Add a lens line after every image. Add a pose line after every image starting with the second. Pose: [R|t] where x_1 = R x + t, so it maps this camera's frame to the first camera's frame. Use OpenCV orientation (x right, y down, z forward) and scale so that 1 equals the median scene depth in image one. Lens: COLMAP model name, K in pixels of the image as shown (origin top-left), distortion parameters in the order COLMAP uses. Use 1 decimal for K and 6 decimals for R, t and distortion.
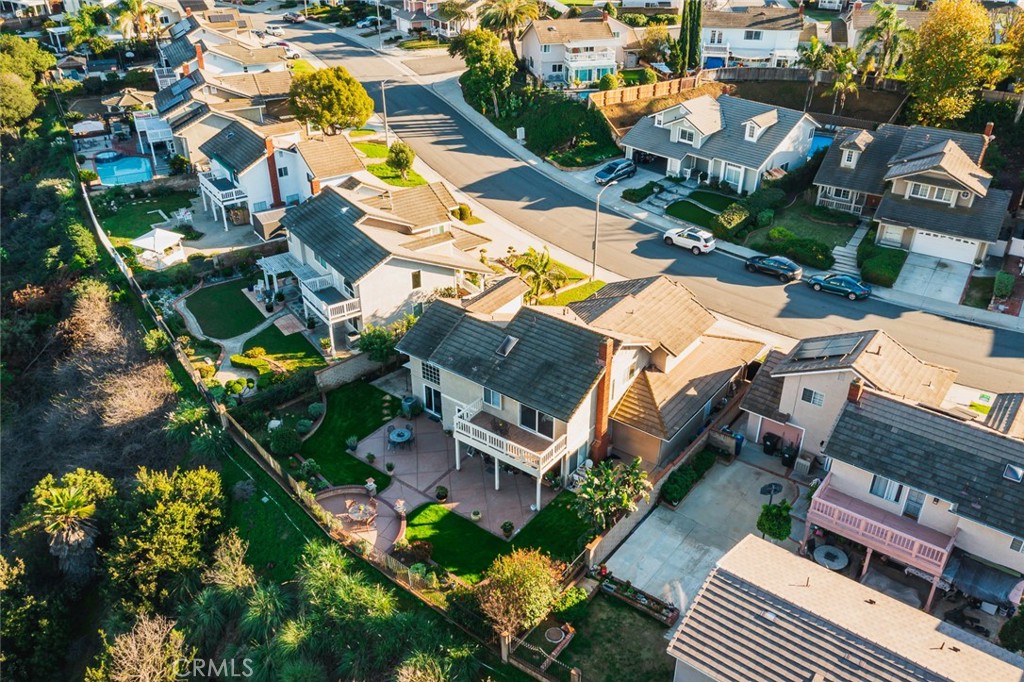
lens RADIAL K [[841.9, 0, 521.2], [0, 841.9, 334.2], [0, 0, 1]] dist [-0.001657, 0.001582]
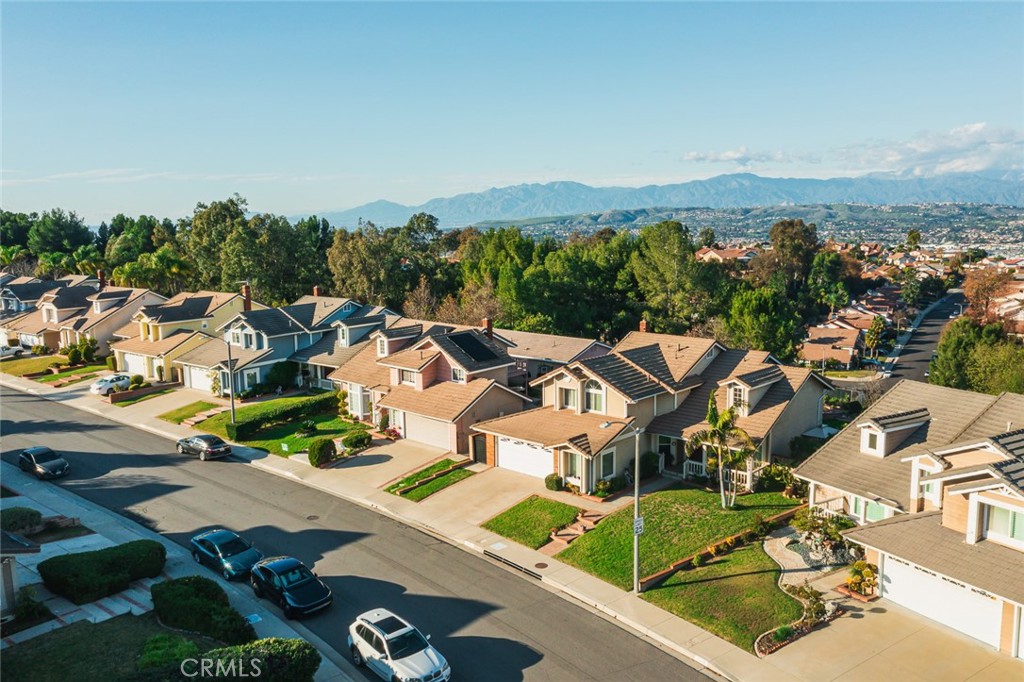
lens RADIAL K [[814.5, 0, 514.8], [0, 814.5, 340.7], [0, 0, 1]] dist [0.000331, -0.002203]
pose [[-0.994361, -0.000916, 0.106044, 0.112052], [0.065815, 0.778758, 0.623862, -0.527615], [-0.083154, 0.627323, -0.774307, 1.339346]]
